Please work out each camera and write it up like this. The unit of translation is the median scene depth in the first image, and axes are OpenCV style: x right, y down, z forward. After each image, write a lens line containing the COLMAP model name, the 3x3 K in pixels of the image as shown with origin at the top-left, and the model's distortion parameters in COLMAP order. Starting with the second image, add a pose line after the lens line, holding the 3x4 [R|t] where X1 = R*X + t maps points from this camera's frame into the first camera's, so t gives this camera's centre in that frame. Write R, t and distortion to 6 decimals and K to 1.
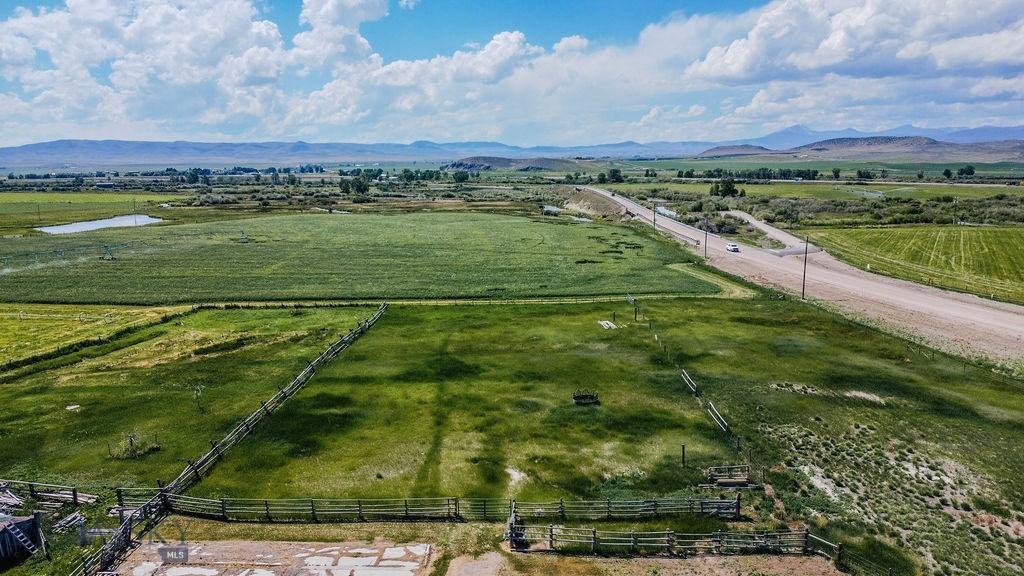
lens RADIAL K [[735.3, 0, 512.0], [0, 735.3, 288.0], [0, 0, 1]] dist [-0.037664, -0.003034]
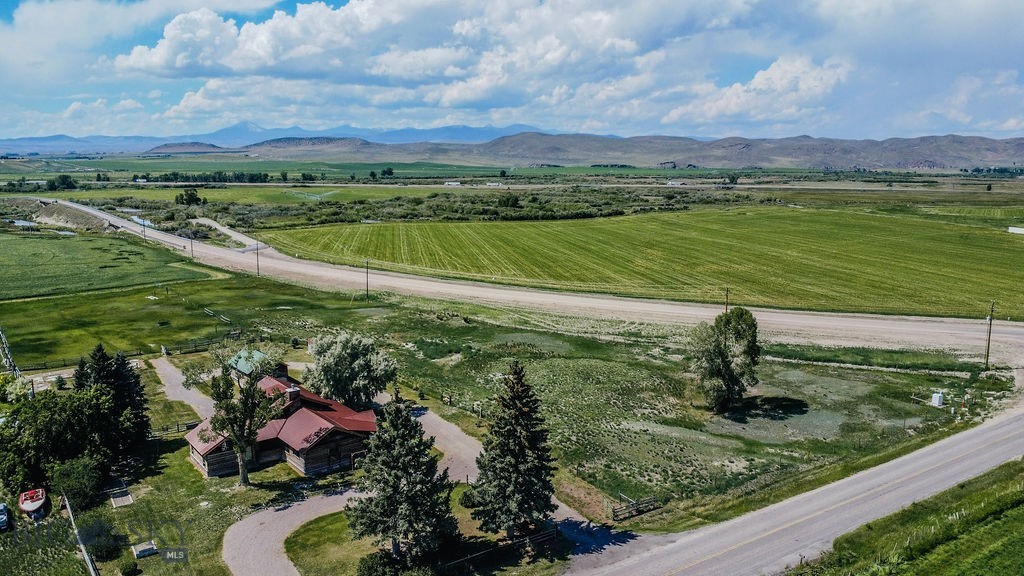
lens RADIAL K [[735.3, 0, 512.0], [0, 735.3, 288.0], [0, 0, 1]] dist [-0.037664, -0.003034]
pose [[0.759970, -0.100228, 0.642184, -0.137380], [0.096515, 0.994487, 0.040995, 0.015053], [-0.642753, 0.030825, 0.765453, -0.372506]]
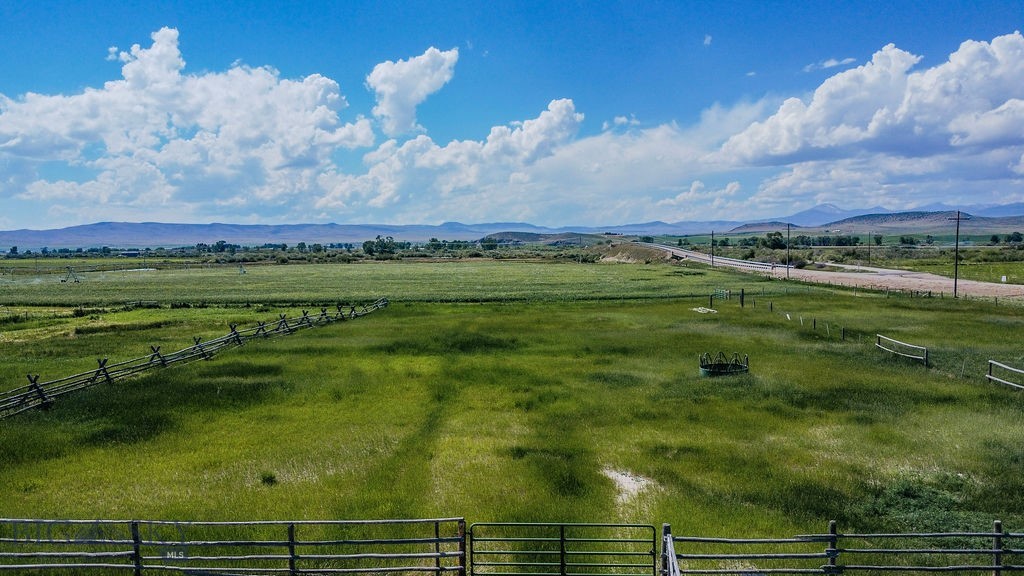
lens RADIAL K [[735.3, 0, 512.0], [0, 735.3, 288.0], [0, 0, 1]] dist [-0.037664, -0.003034]
pose [[0.999271, -0.003435, -0.038024, -0.008320], [-0.000727, 0.994051, -0.108916, 0.040950], [0.038172, 0.108865, 0.993323, 0.126938]]
